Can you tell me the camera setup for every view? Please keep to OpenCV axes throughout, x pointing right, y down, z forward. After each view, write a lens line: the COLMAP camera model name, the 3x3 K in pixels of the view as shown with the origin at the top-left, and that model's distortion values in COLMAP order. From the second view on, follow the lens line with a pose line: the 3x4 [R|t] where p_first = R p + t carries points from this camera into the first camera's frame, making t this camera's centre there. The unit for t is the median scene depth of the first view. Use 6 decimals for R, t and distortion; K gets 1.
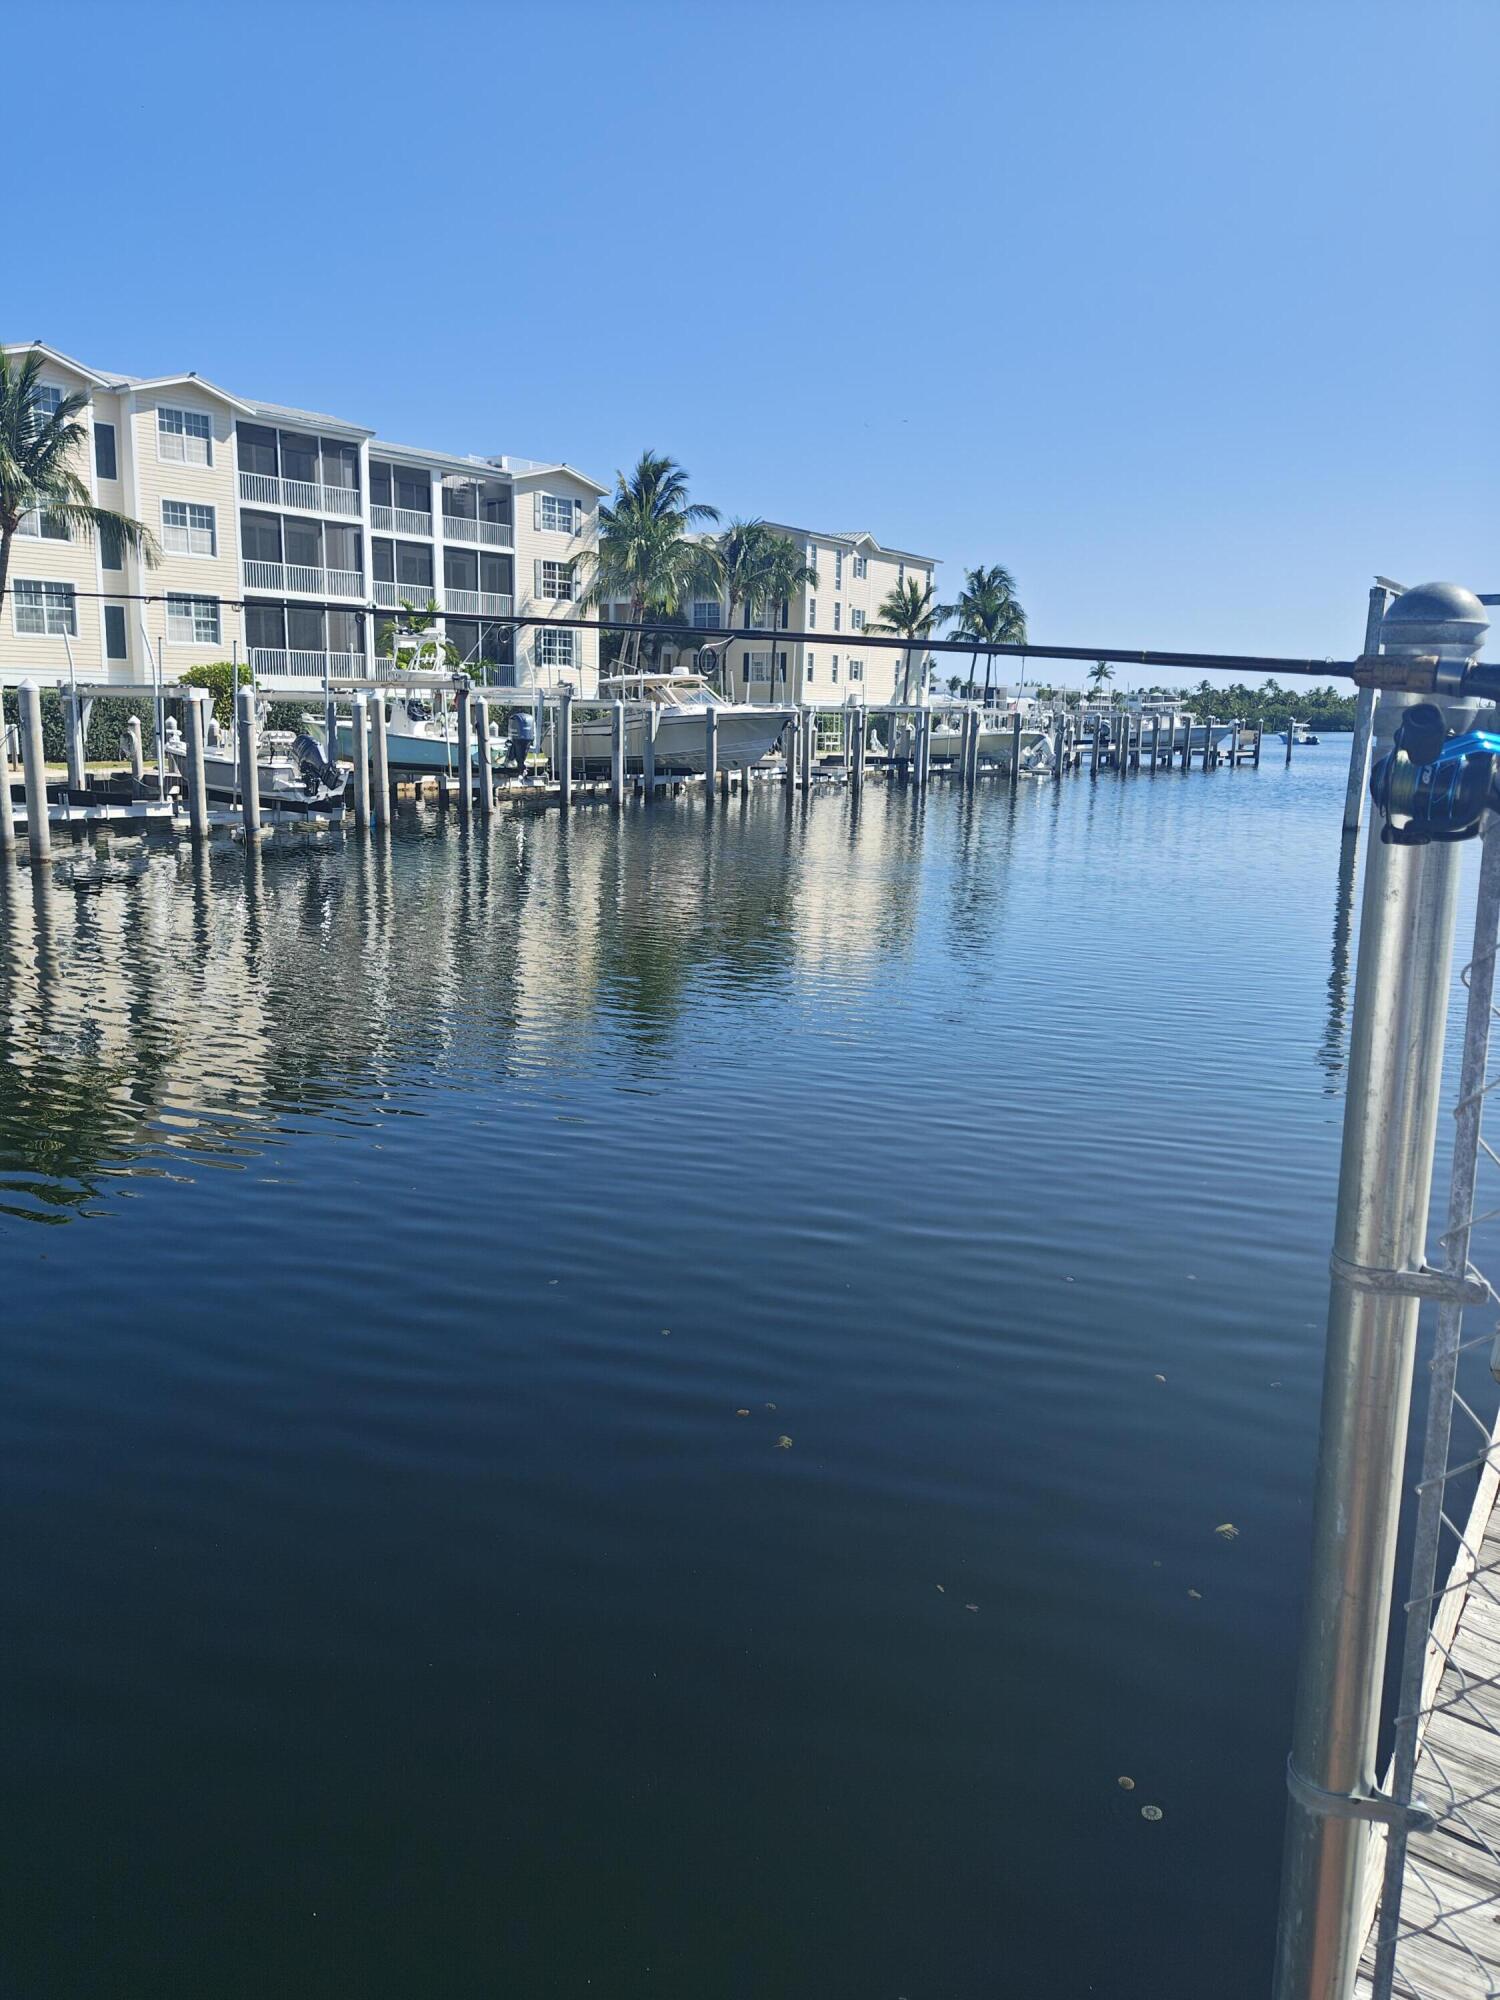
lens RADIAL K [[1487.5, 0, 732.0], [0, 1487.5, 1006.9], [0, 0, 1]] dist [0.040032, -0.037298]
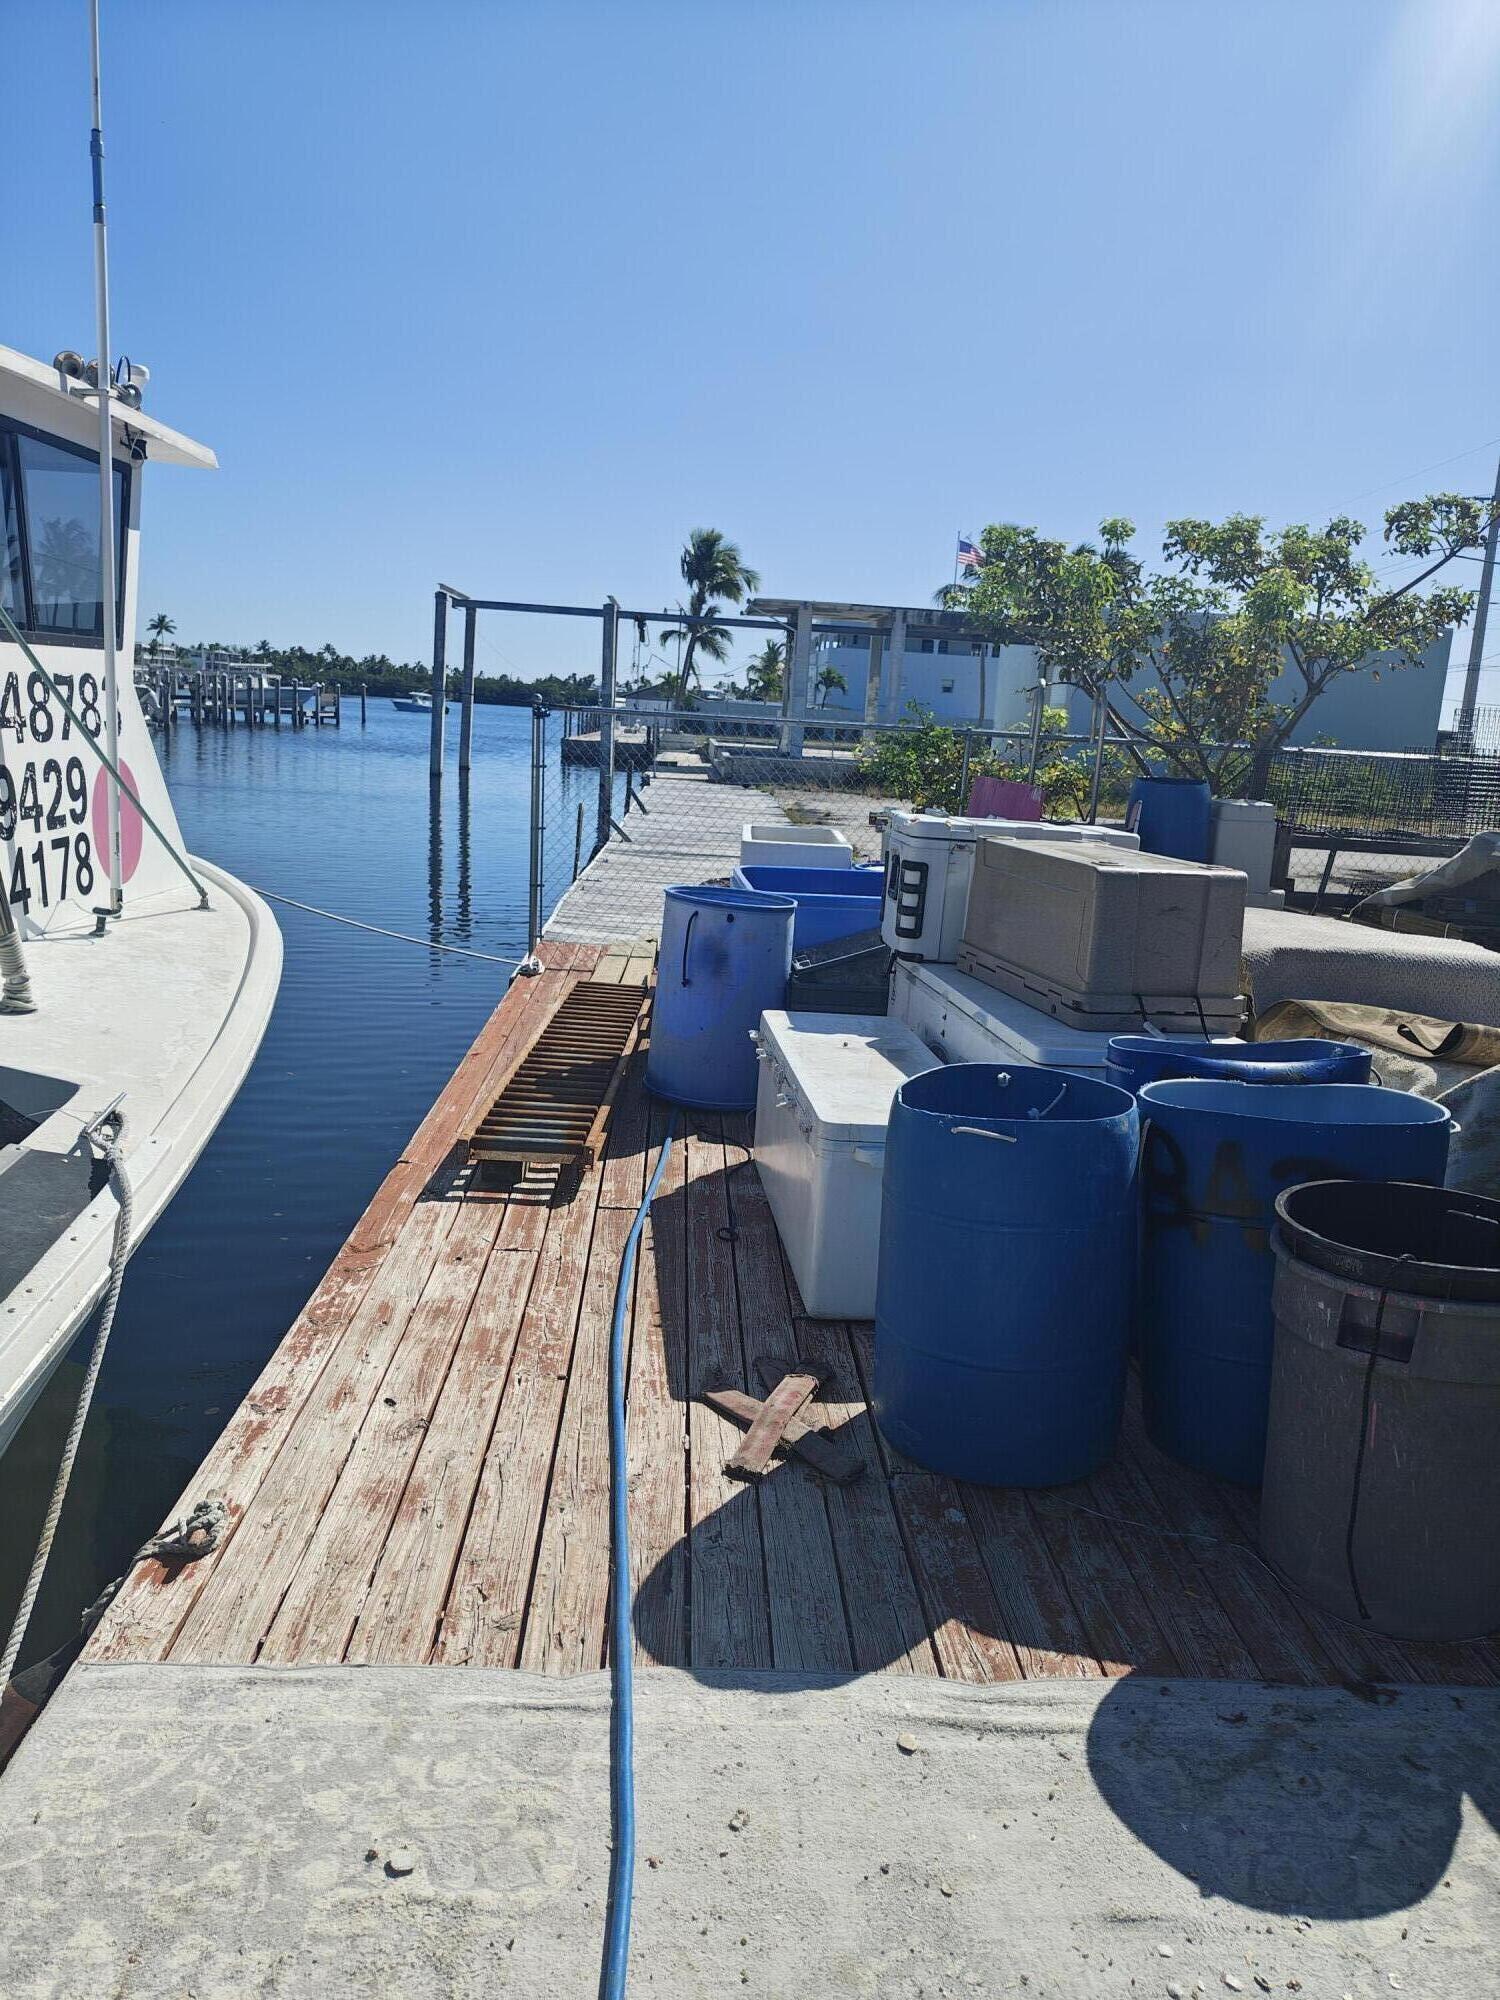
lens RADIAL K [[1487.5, 0, 745.5], [0, 1487.5, 994.4], [0, 0, 1]] dist [0.040032, -0.037298]
pose [[0.820418, -0.071745, 0.567245, -0.049492], [0.061650, 0.997412, 0.036986, 0.017574], [-0.568431, 0.004627, 0.822718, -0.096104]]
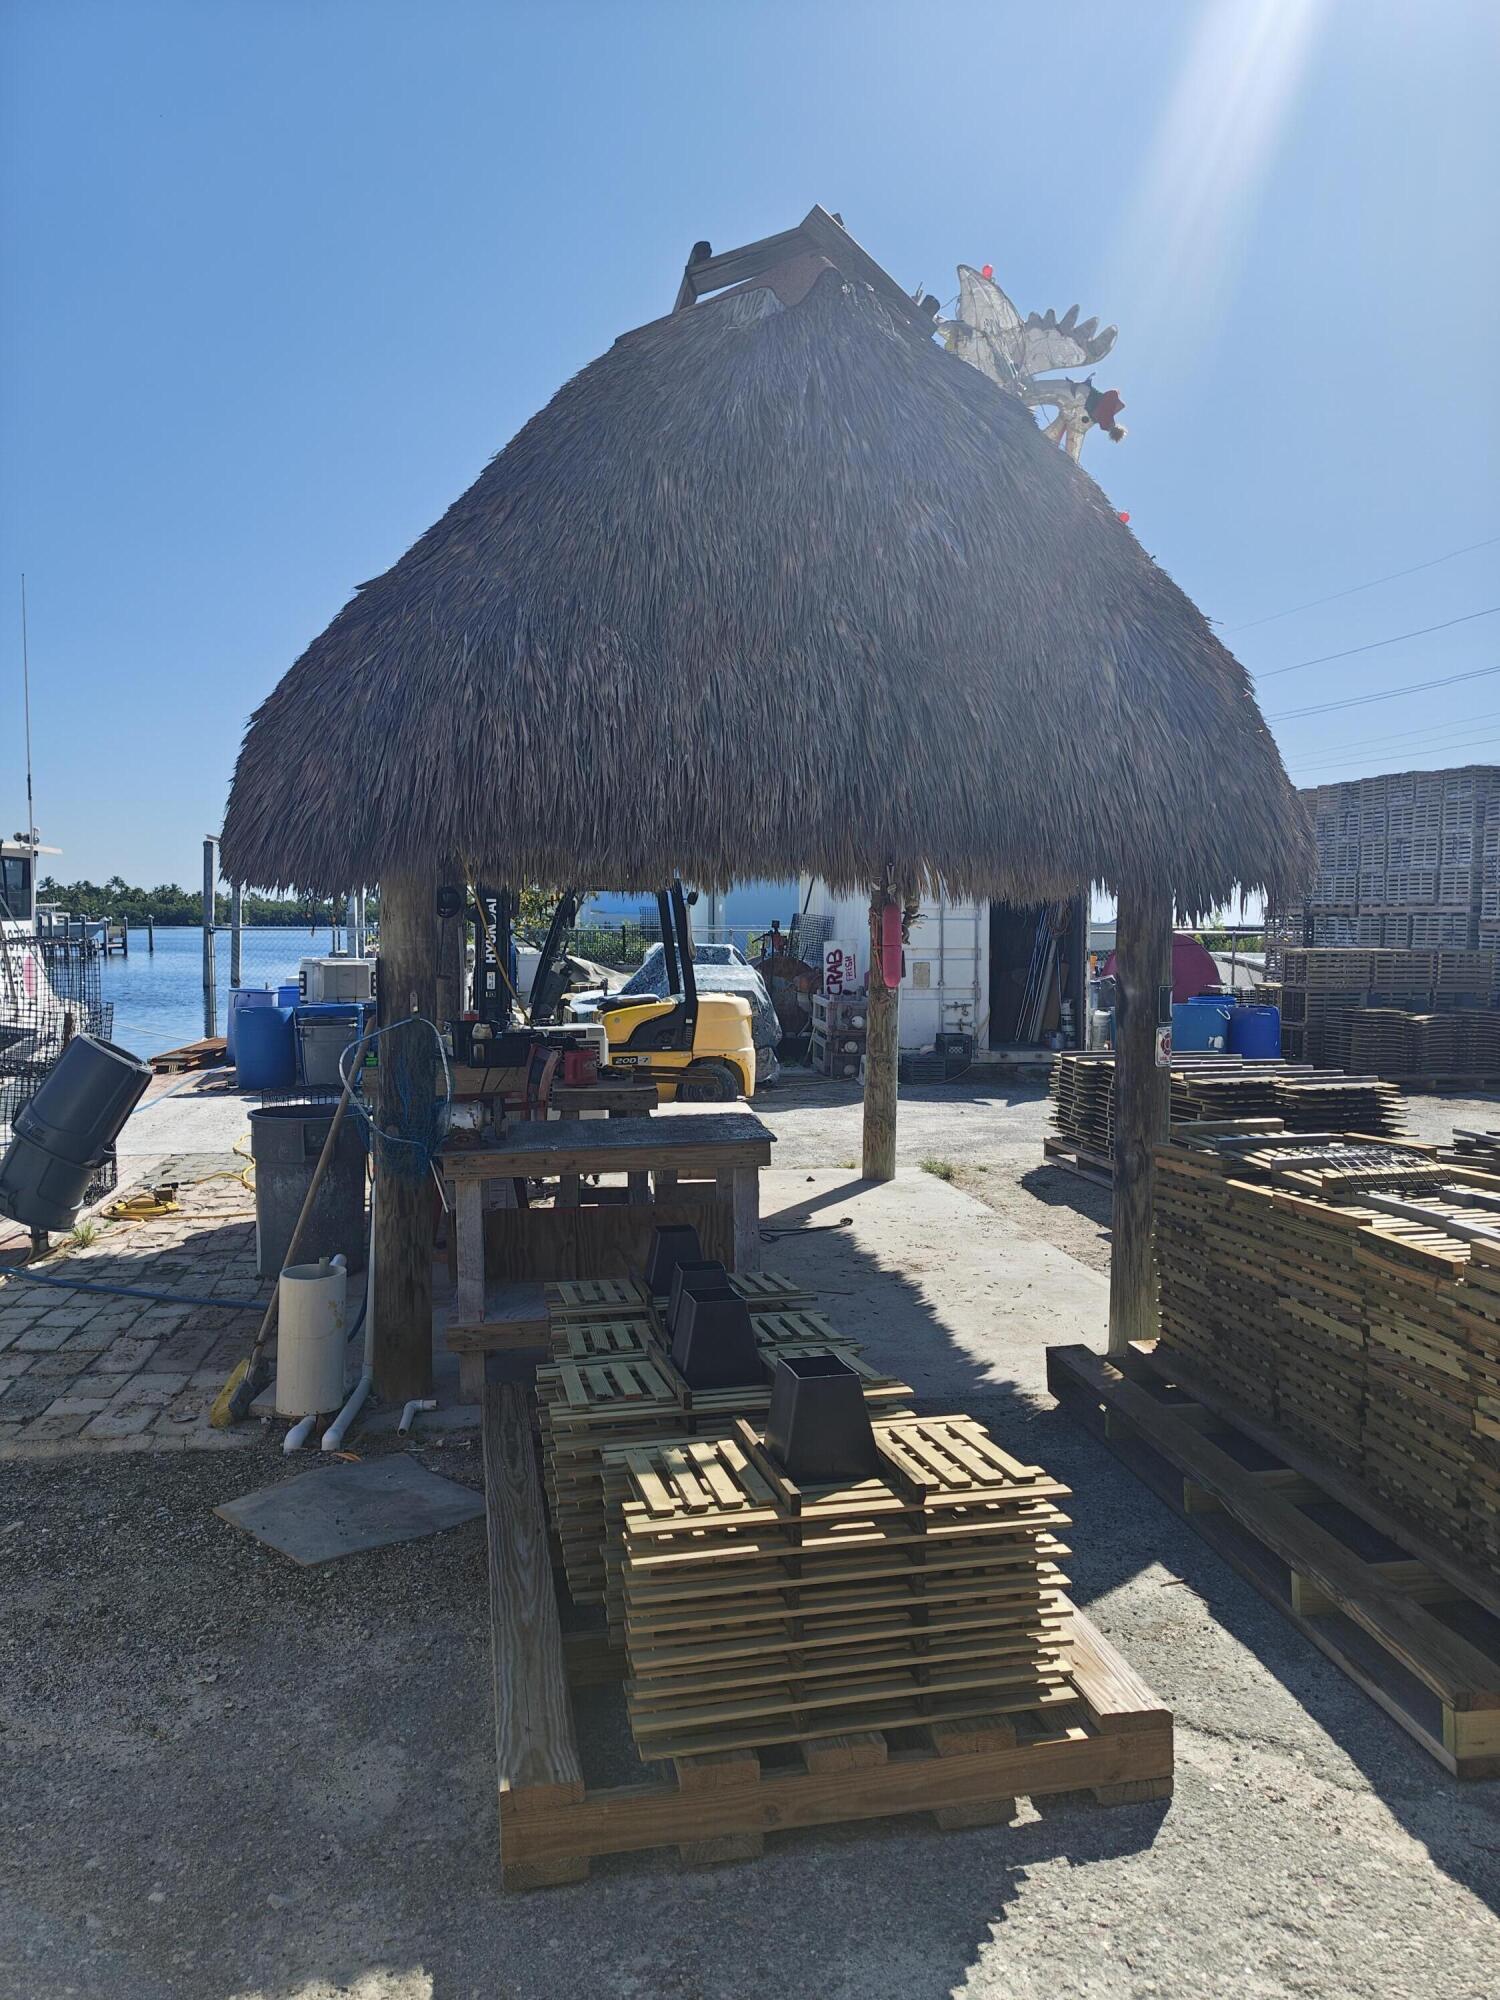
lens RADIAL K [[1487.5, 0, 752.6], [0, 1487.5, 998.9], [0, 0, 1]] dist [0.040032, -0.037298]
pose [[0.737956, -0.050784, 0.672936, -0.094031], [0.139611, 0.987081, -0.078609, 0.040664], [-0.660250, 0.151959, 0.735512, -0.224453]]
